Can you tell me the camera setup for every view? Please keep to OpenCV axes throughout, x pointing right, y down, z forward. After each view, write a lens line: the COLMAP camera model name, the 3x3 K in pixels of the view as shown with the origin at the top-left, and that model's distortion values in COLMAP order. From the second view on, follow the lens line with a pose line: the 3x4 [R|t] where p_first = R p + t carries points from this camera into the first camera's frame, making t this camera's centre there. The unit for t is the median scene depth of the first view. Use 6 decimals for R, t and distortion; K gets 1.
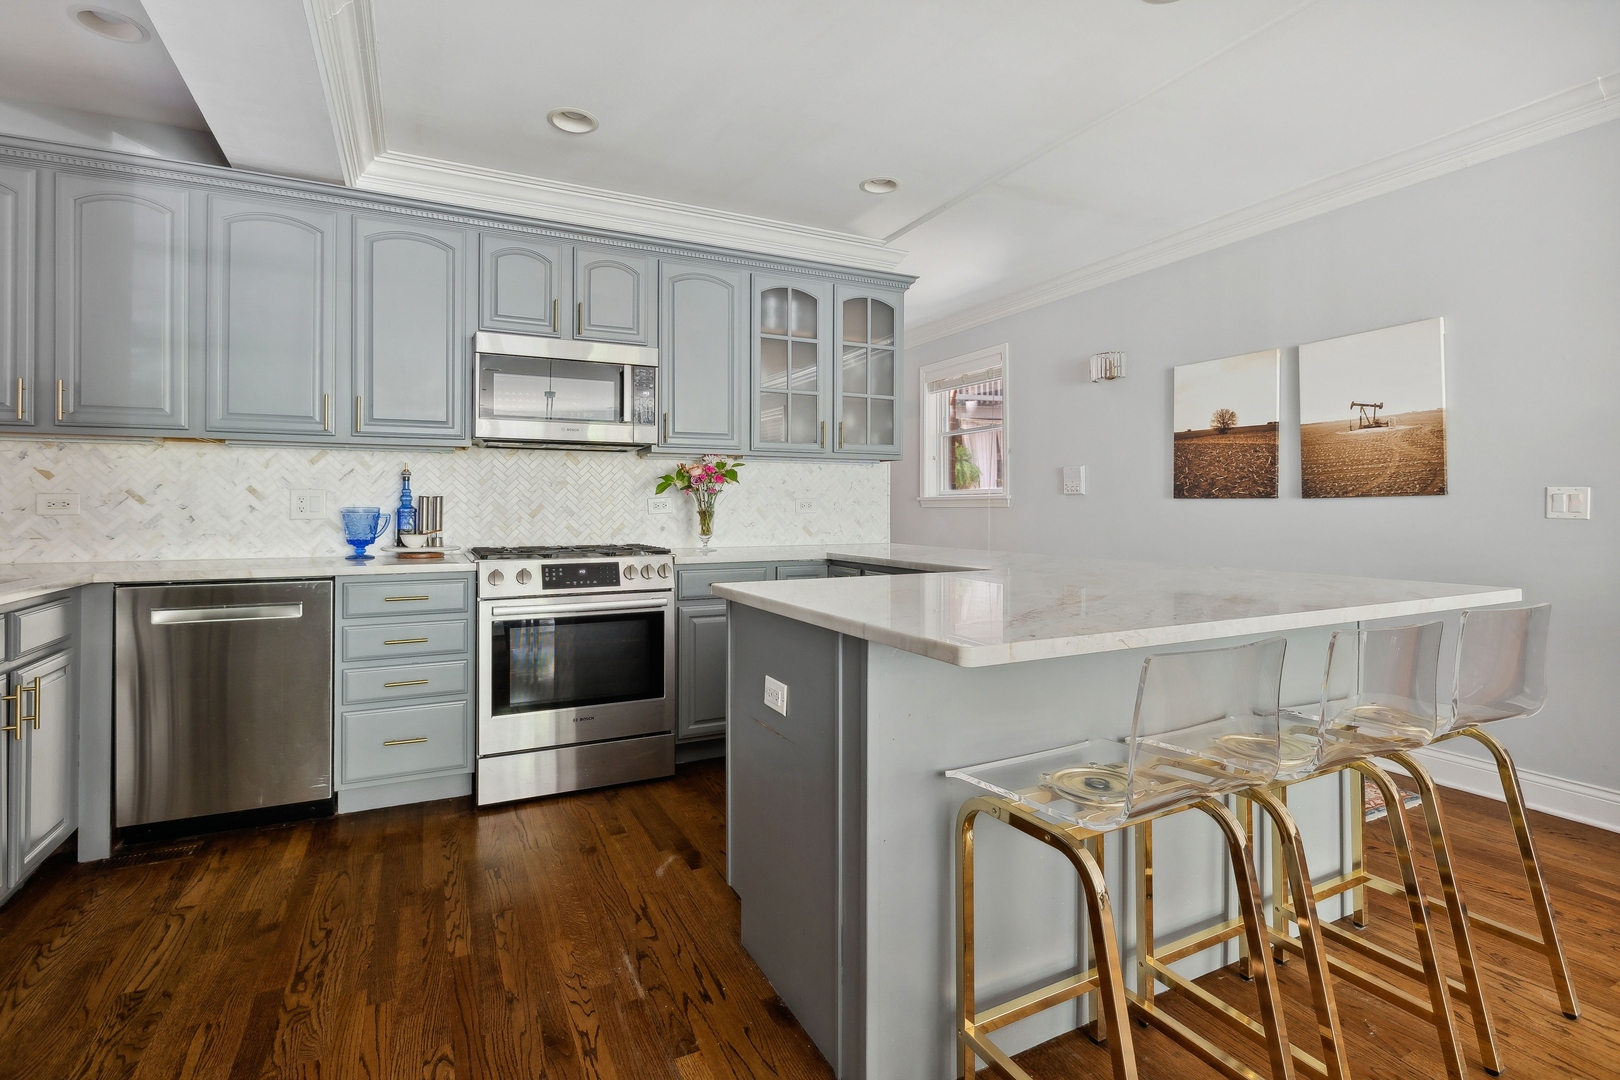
lens RADIAL K [[760.2, 0, 779.3], [0, 760.2, 491.1], [0, 0, 1]] dist [0.001006, -0.000377]
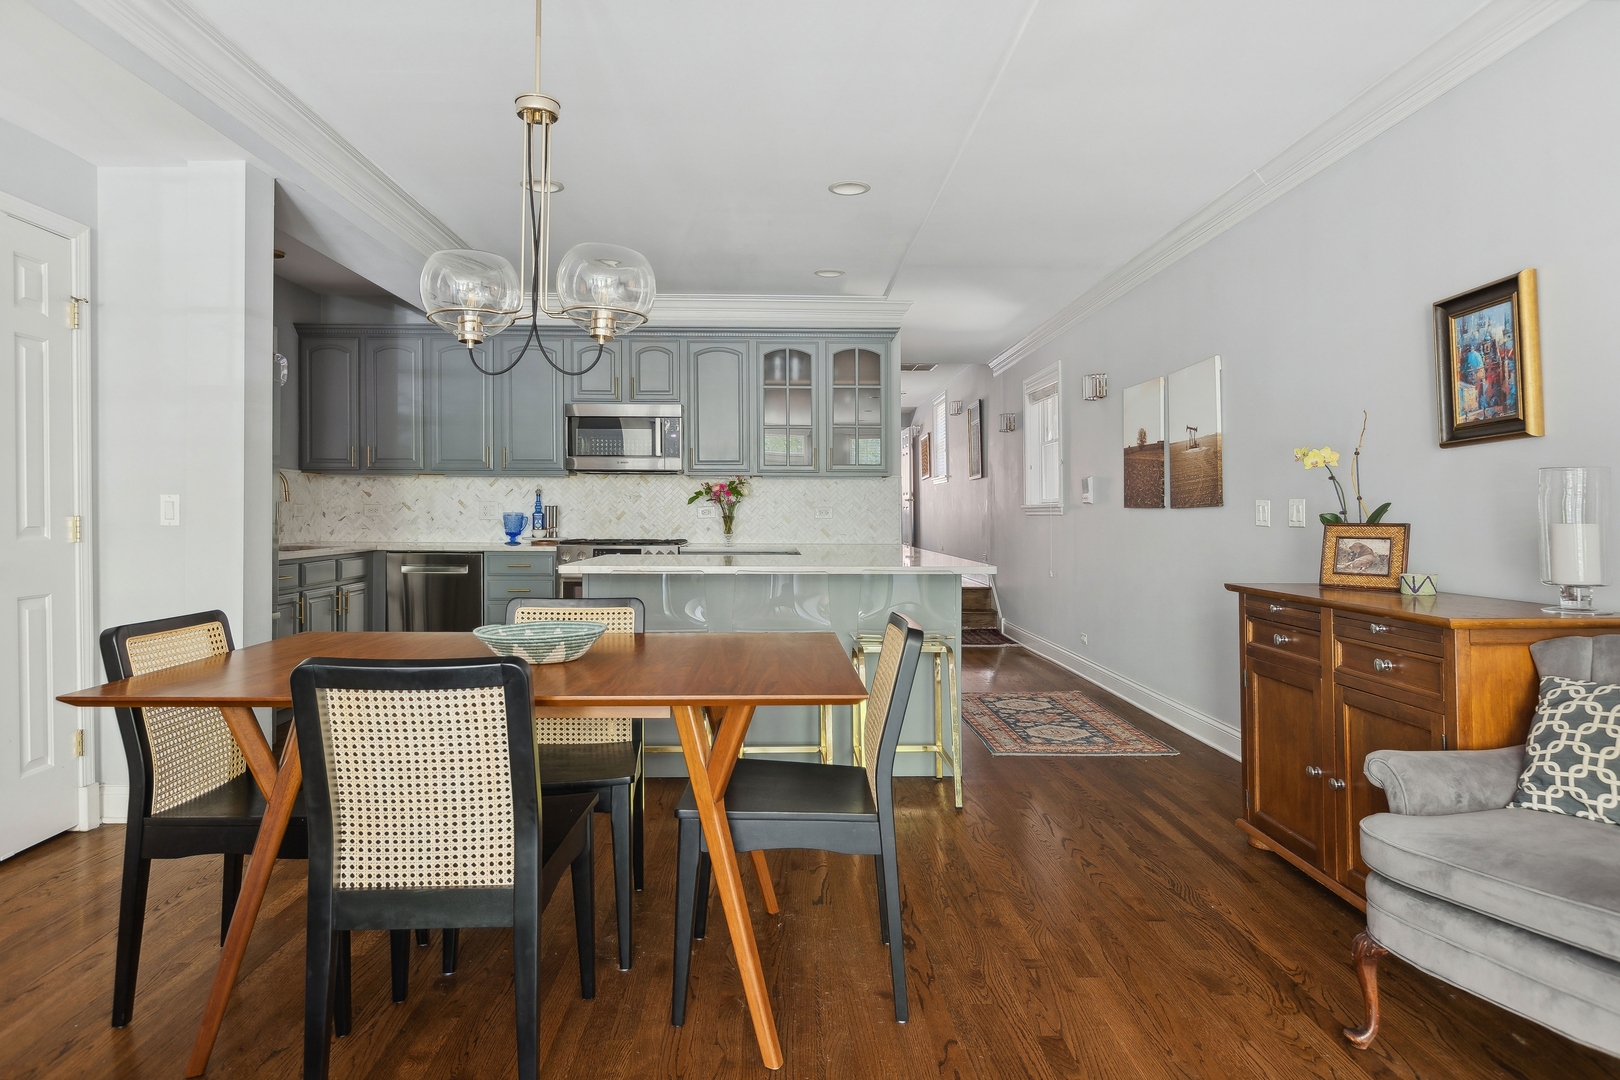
lens RADIAL K [[984.3, 0, 799.5], [0, 984.3, 501.0], [0, 0, 1]] dist [0.035575, 0.000575]
pose [[0.902151, -0.000960, -0.431418, 0.910094], [0.004508, 0.999964, 0.007203, -0.016100], [0.431396, -0.008443, 0.902123, -0.645822]]
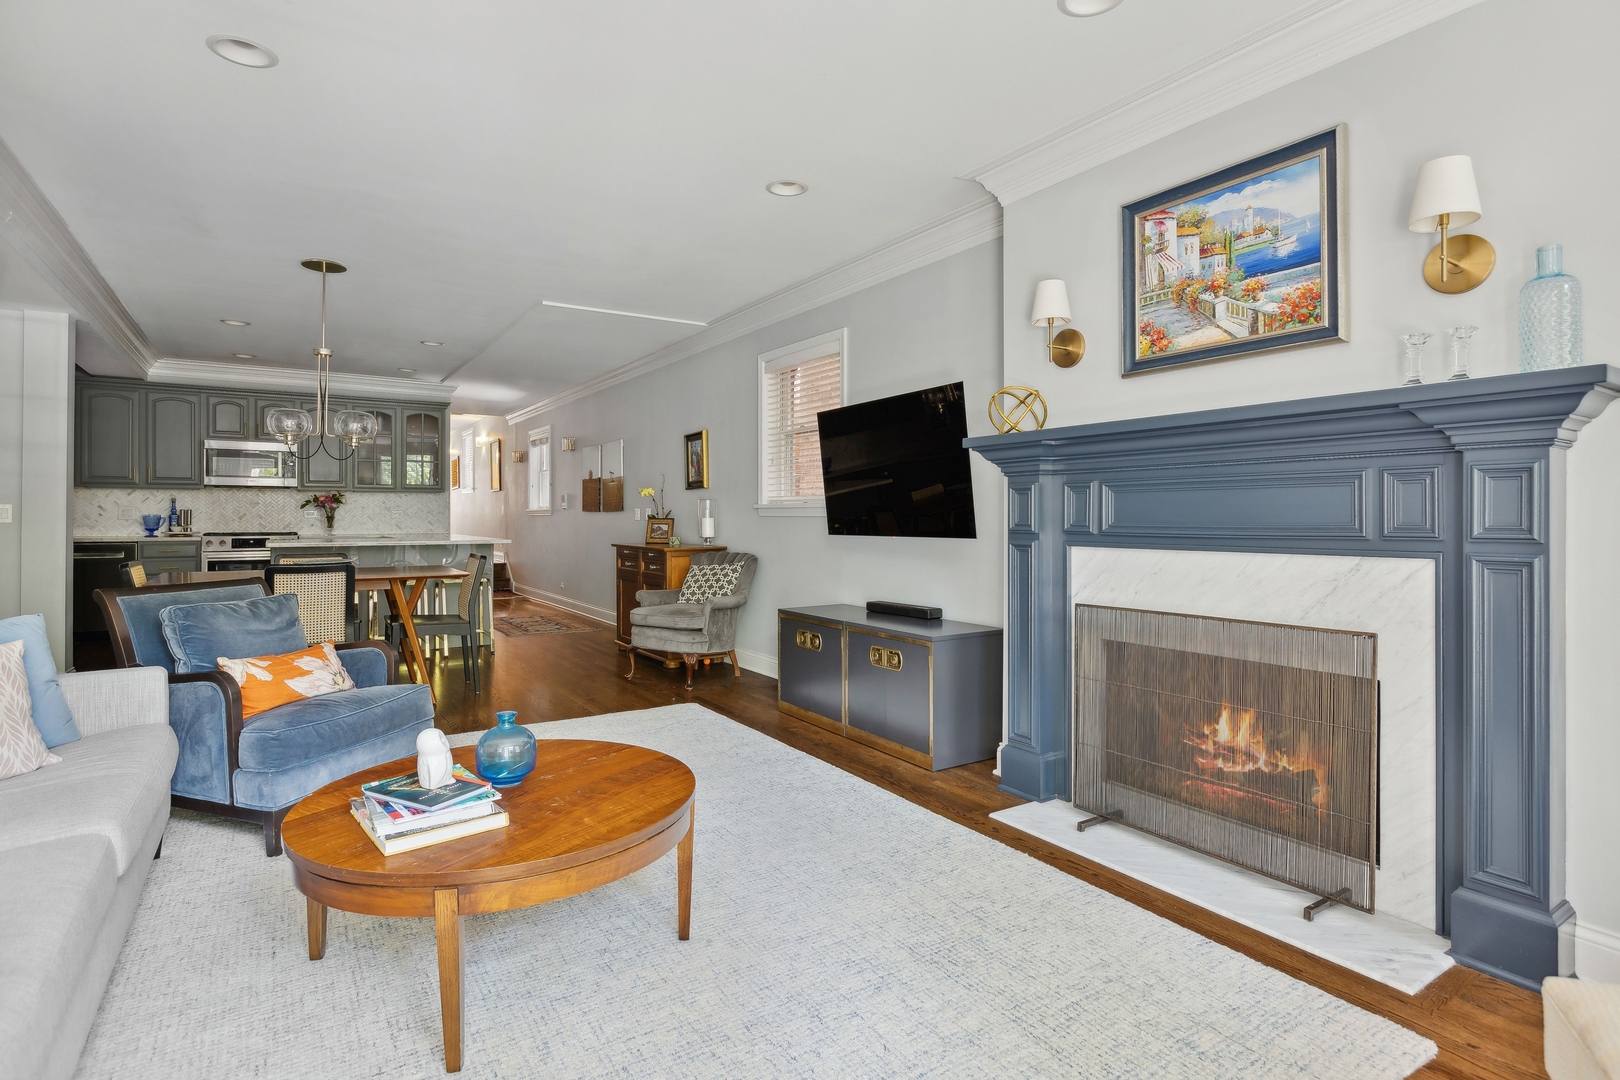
lens RADIAL K [[836.3, 0, 810.1], [0, 836.3, 507.3], [0, 0, 1]] dist [0.003584, 0.002494]
pose [[0.995041, 0.004319, 0.099371, 1.160166], [-0.005464, 0.999922, 0.011247, -0.039131], [-0.099315, -0.011734, 0.994987, -1.694380]]
